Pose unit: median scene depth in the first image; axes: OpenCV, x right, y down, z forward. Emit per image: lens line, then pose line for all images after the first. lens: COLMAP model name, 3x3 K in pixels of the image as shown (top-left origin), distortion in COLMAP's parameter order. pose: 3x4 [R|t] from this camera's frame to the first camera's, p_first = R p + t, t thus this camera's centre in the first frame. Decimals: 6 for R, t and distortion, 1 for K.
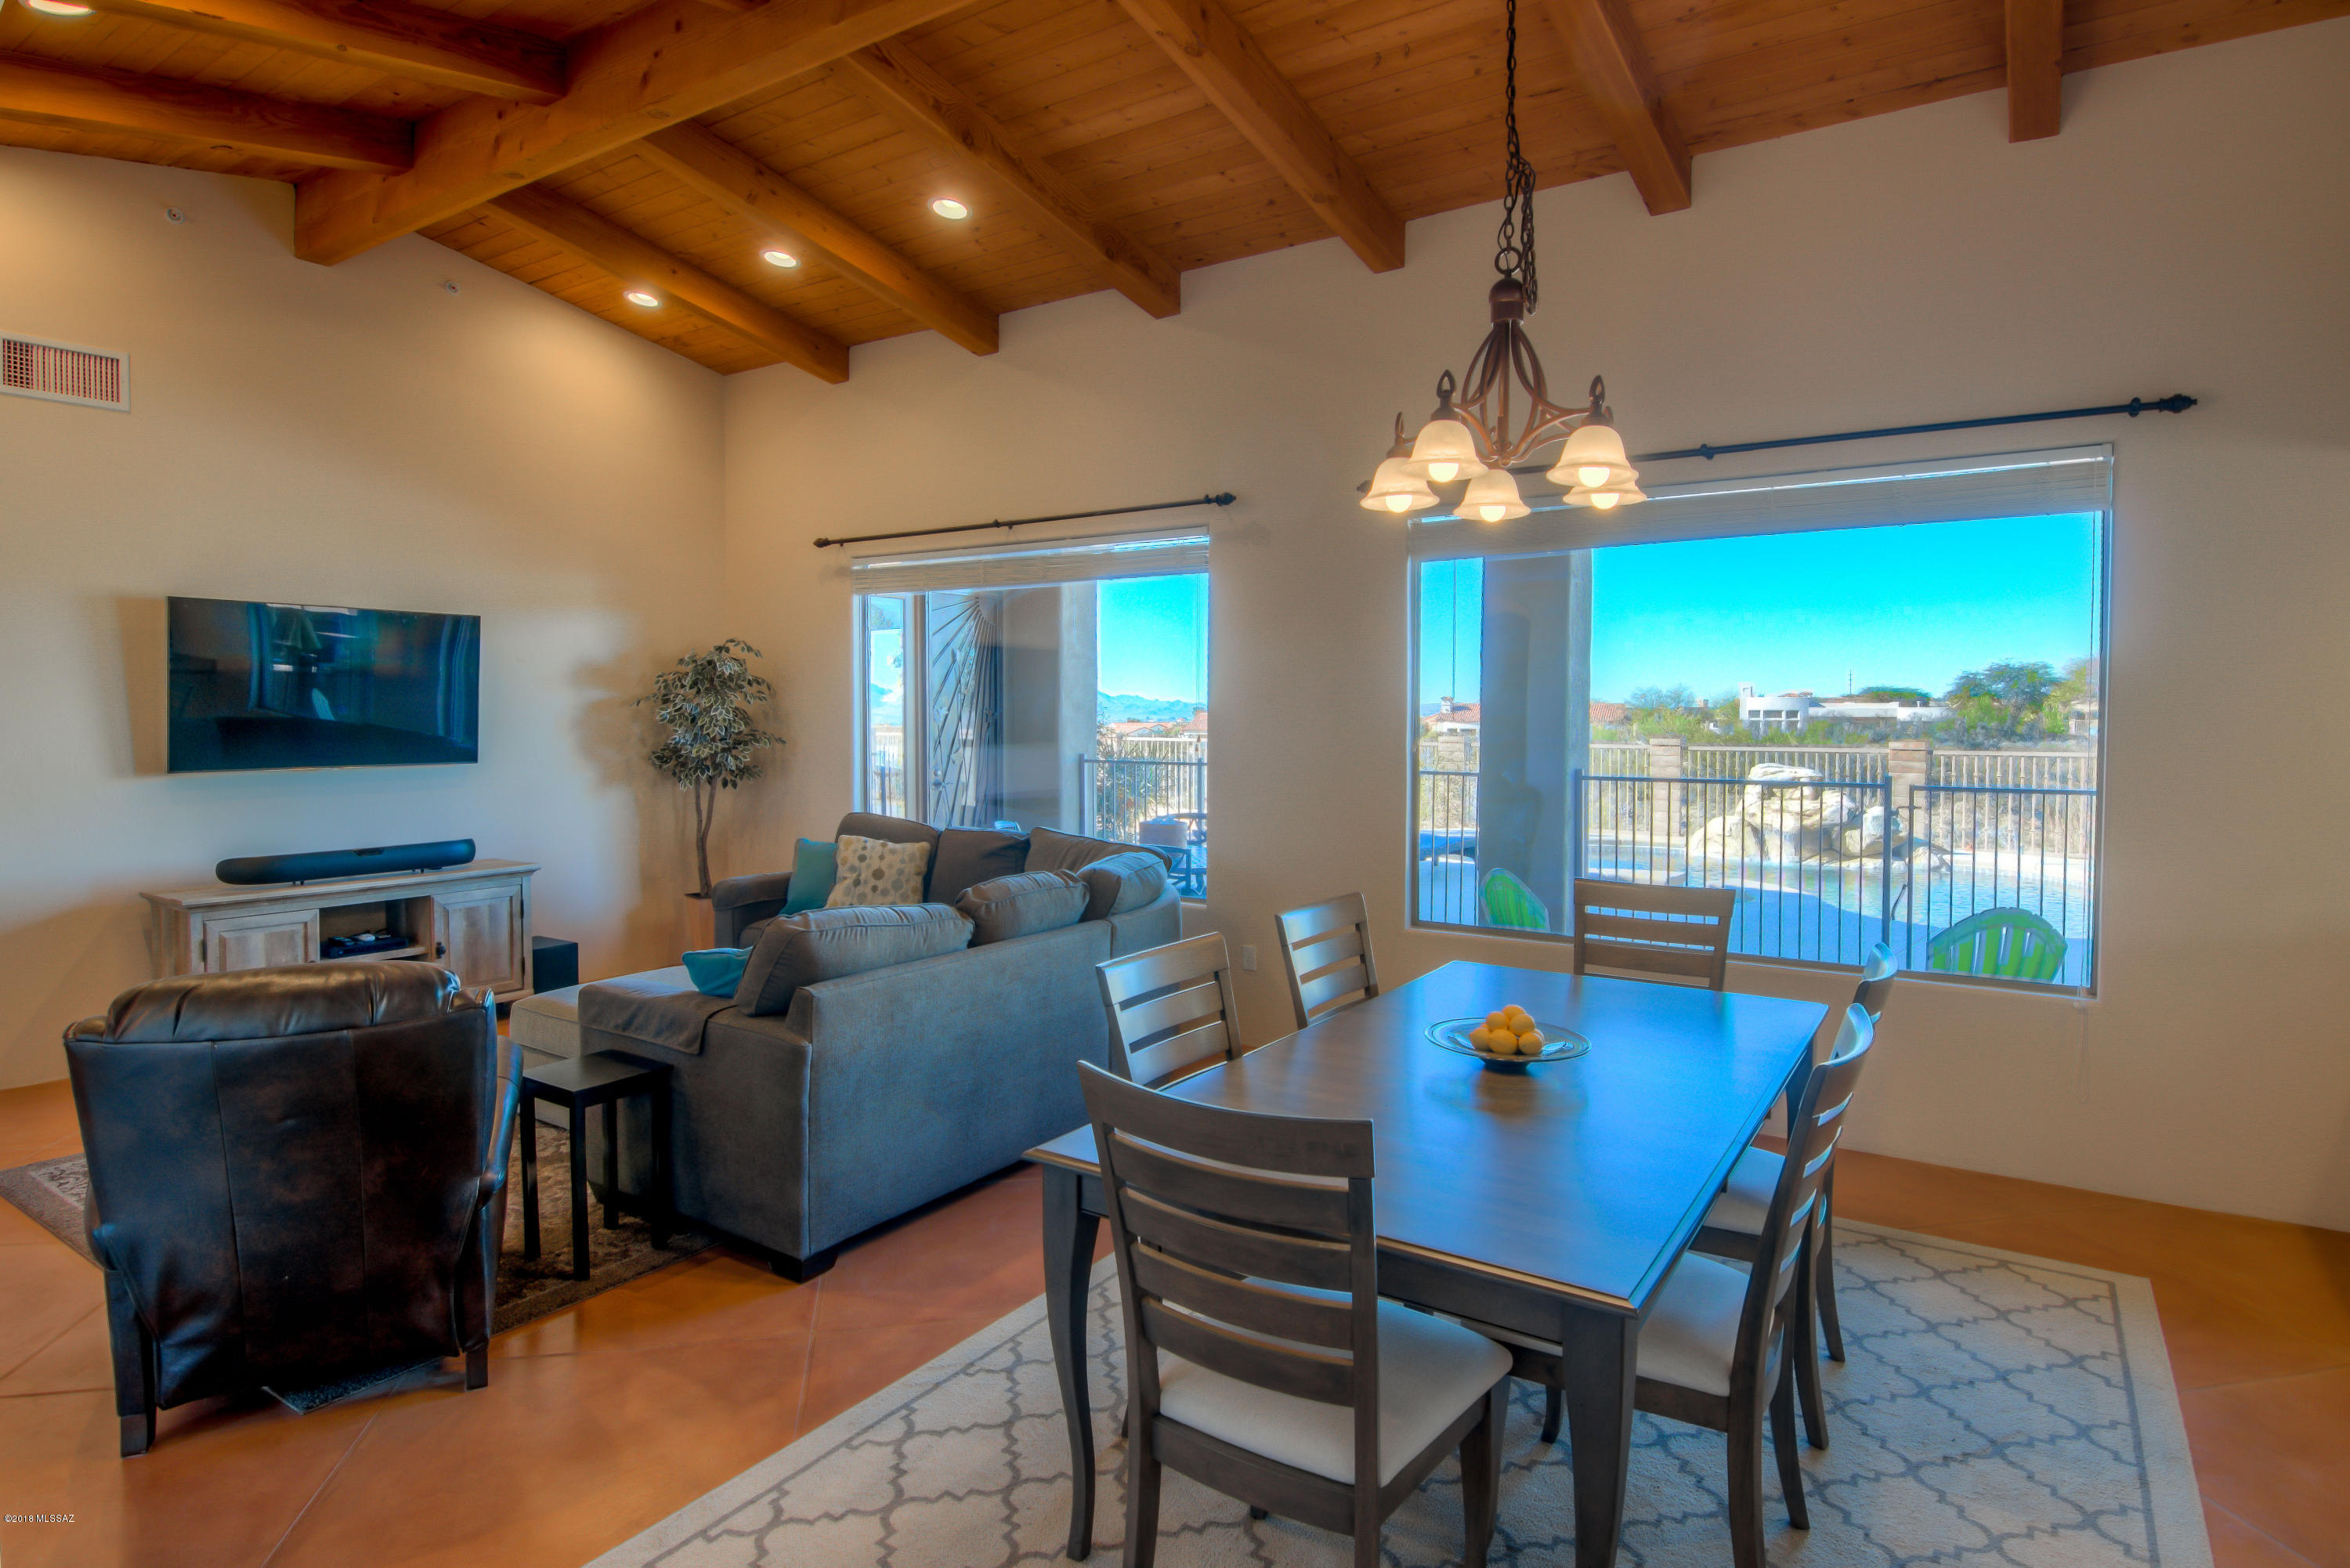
lens RADIAL K [[1268.8, 0, 1214.0], [0, 1268.8, 752.6], [0, 0, 1]] dist [0.000511, -0.013124]
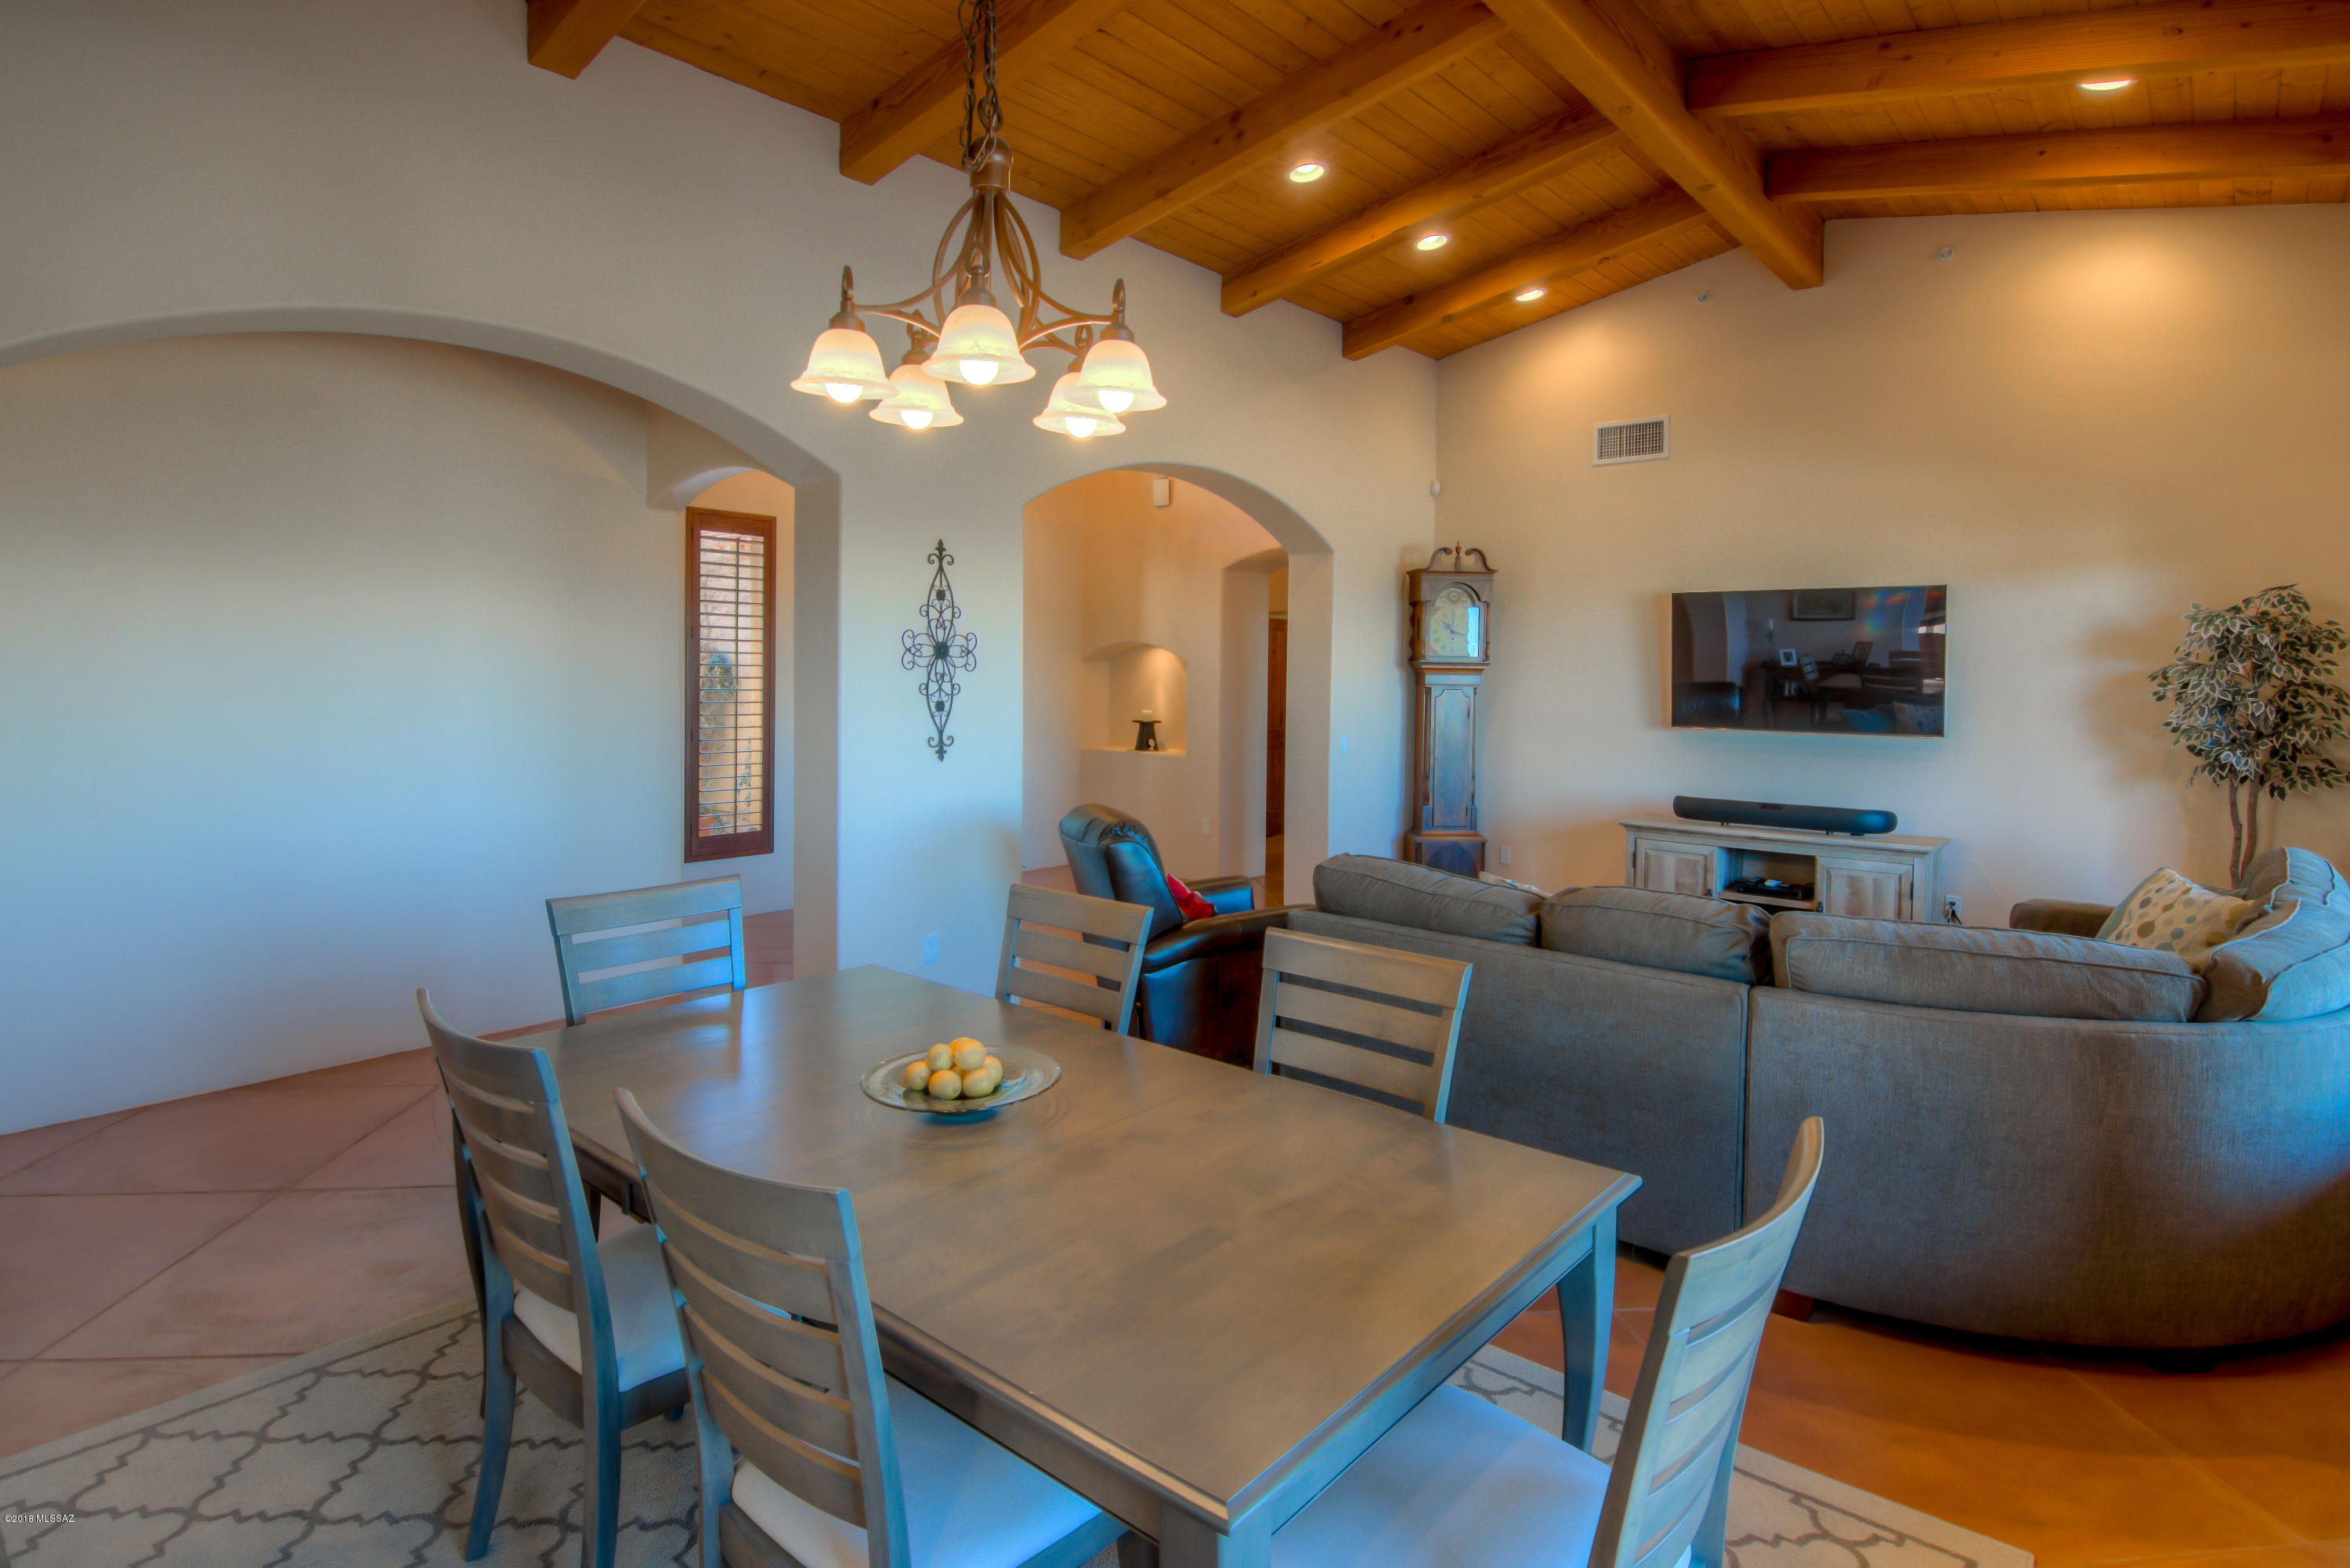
lens RADIAL K [[1226.9, 0, 1192.1], [0, 1226.9, 700.2], [0, 0, 1]] dist [-0.000271, -0.010836]
pose [[-0.121510, 0.020608, -0.992376, 0.436490], [-0.046964, 0.998545, 0.026486, -0.019045], [0.991479, 0.049824, -0.120365, 0.566922]]
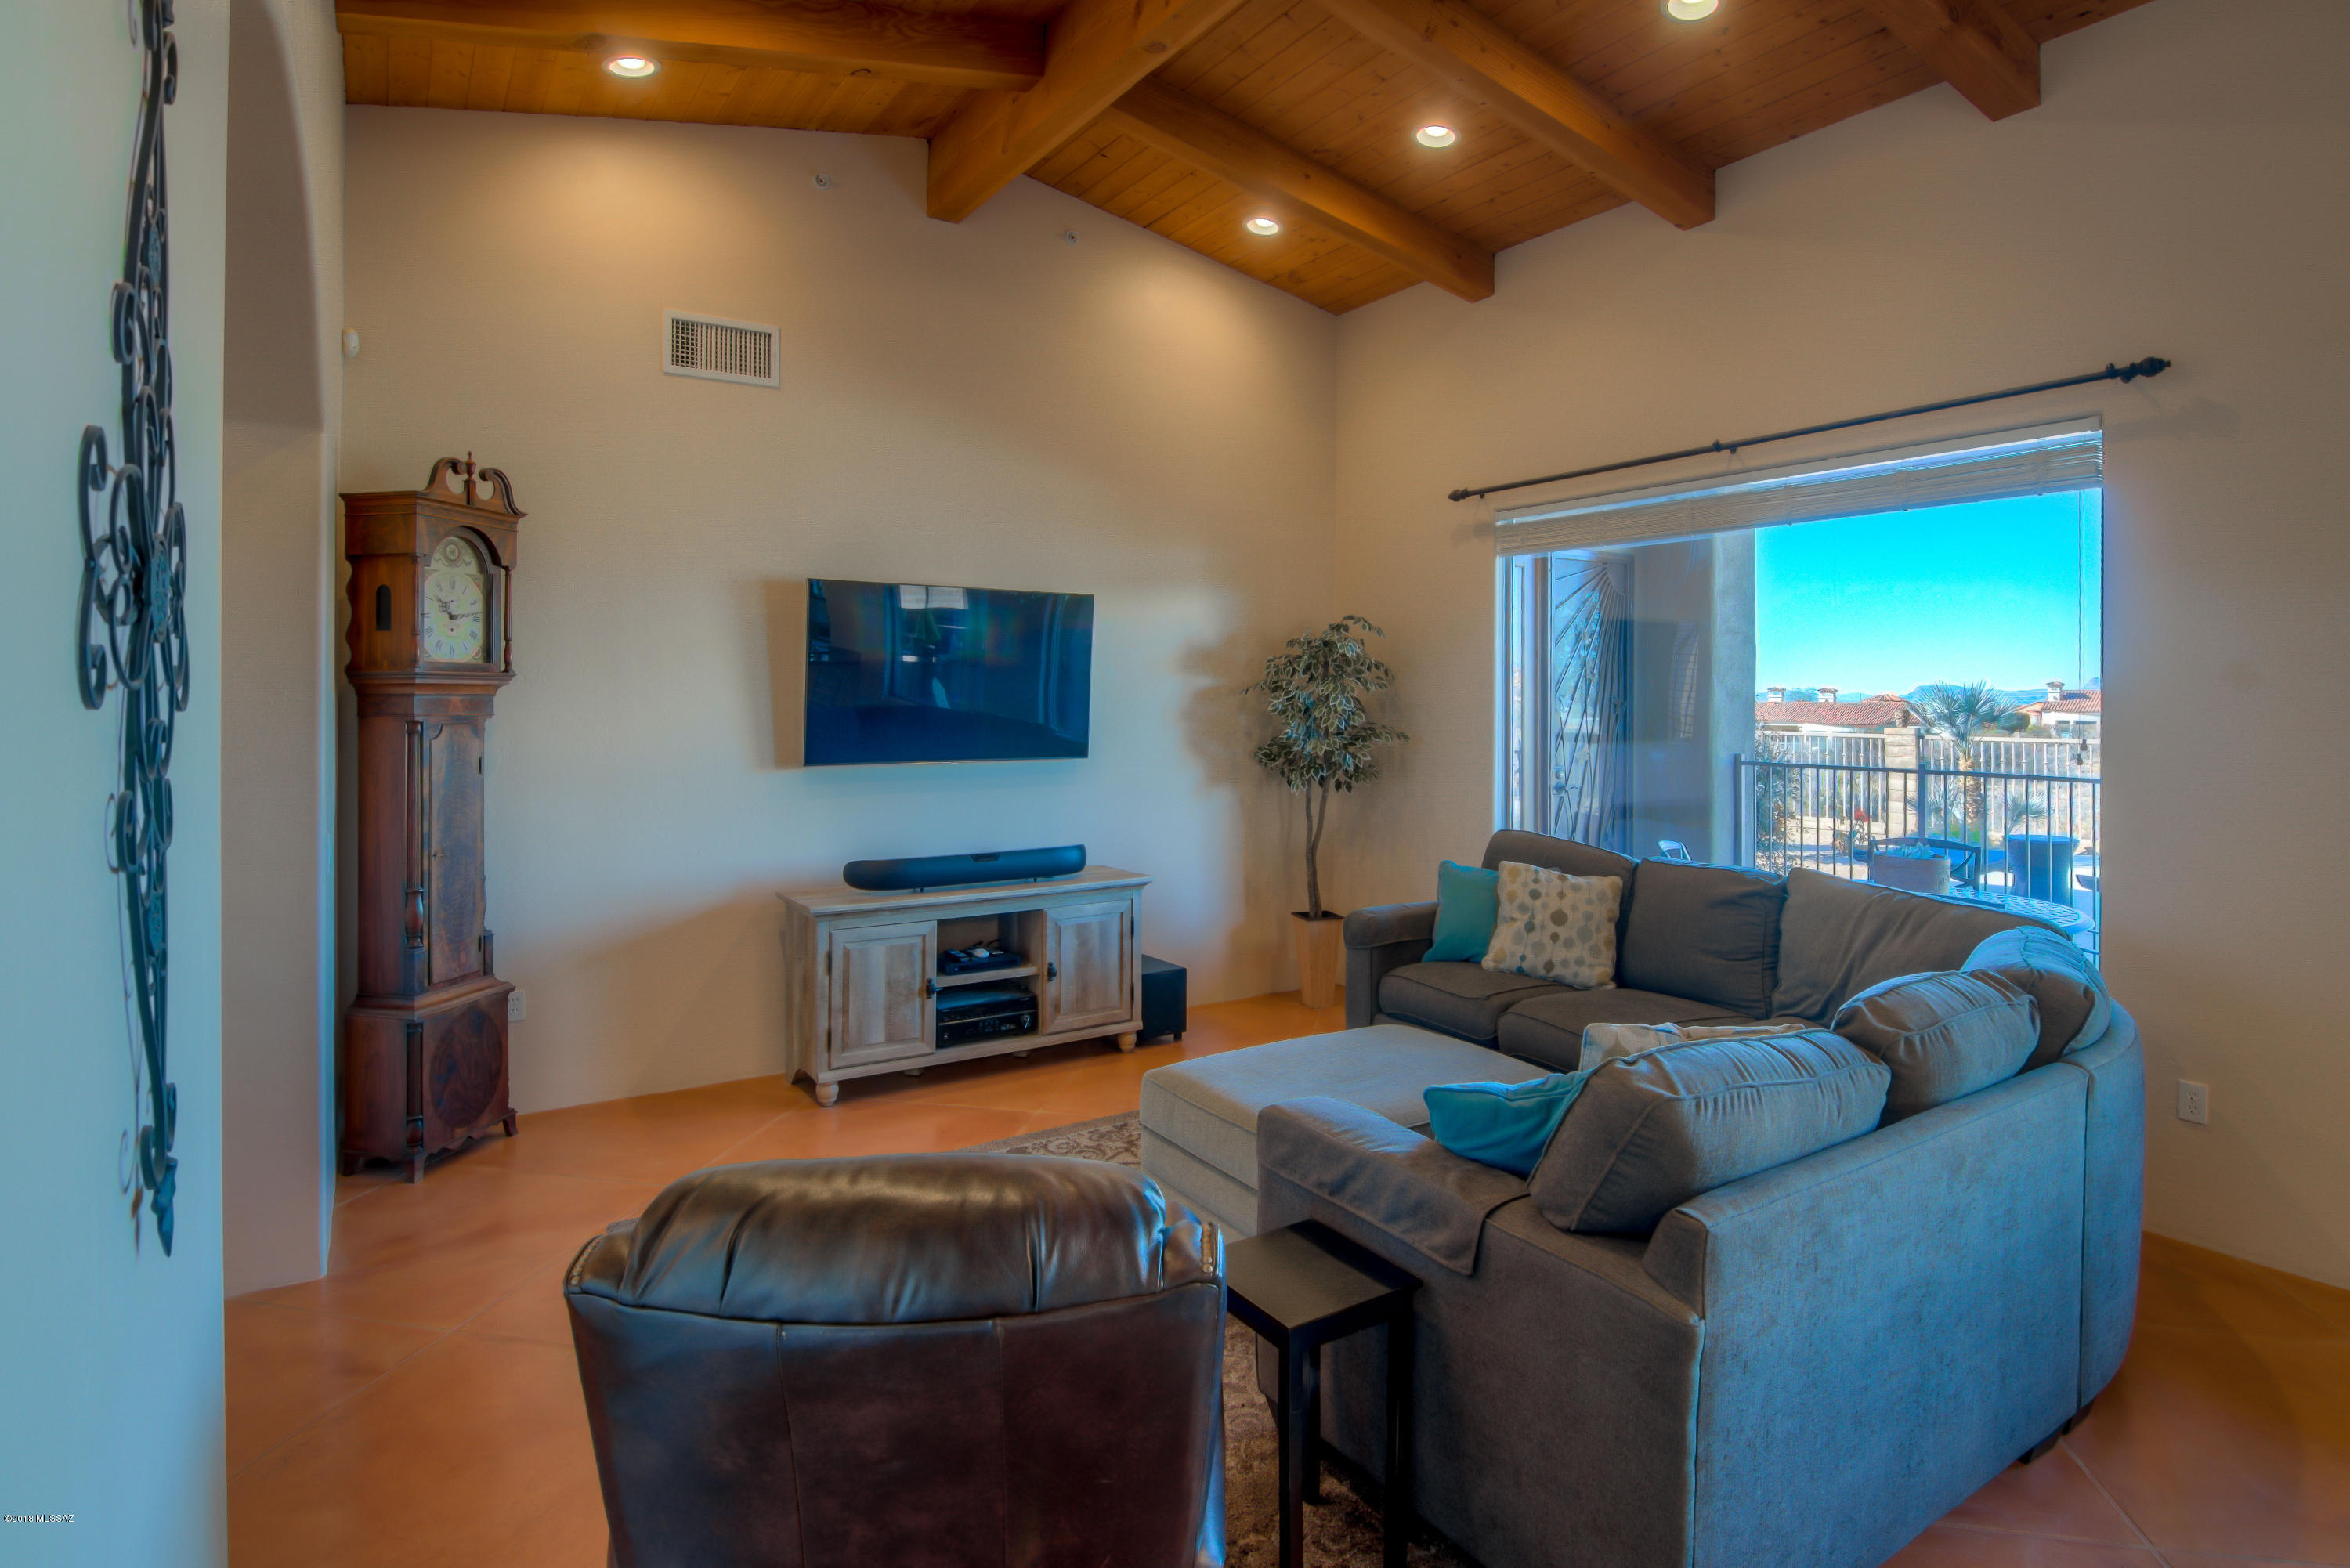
lens RADIAL K [[1238.6, 0, 1180.0], [0, 1238.6, 696.1], [0, 0, 1]] dist [-0.003612, -0.000924]
pose [[0.913251, 0.000161, -0.407398, -0.169784], [-0.014307, 0.999396, -0.031677, -0.009086], [0.407147, 0.034757, 0.912701, 0.232124]]
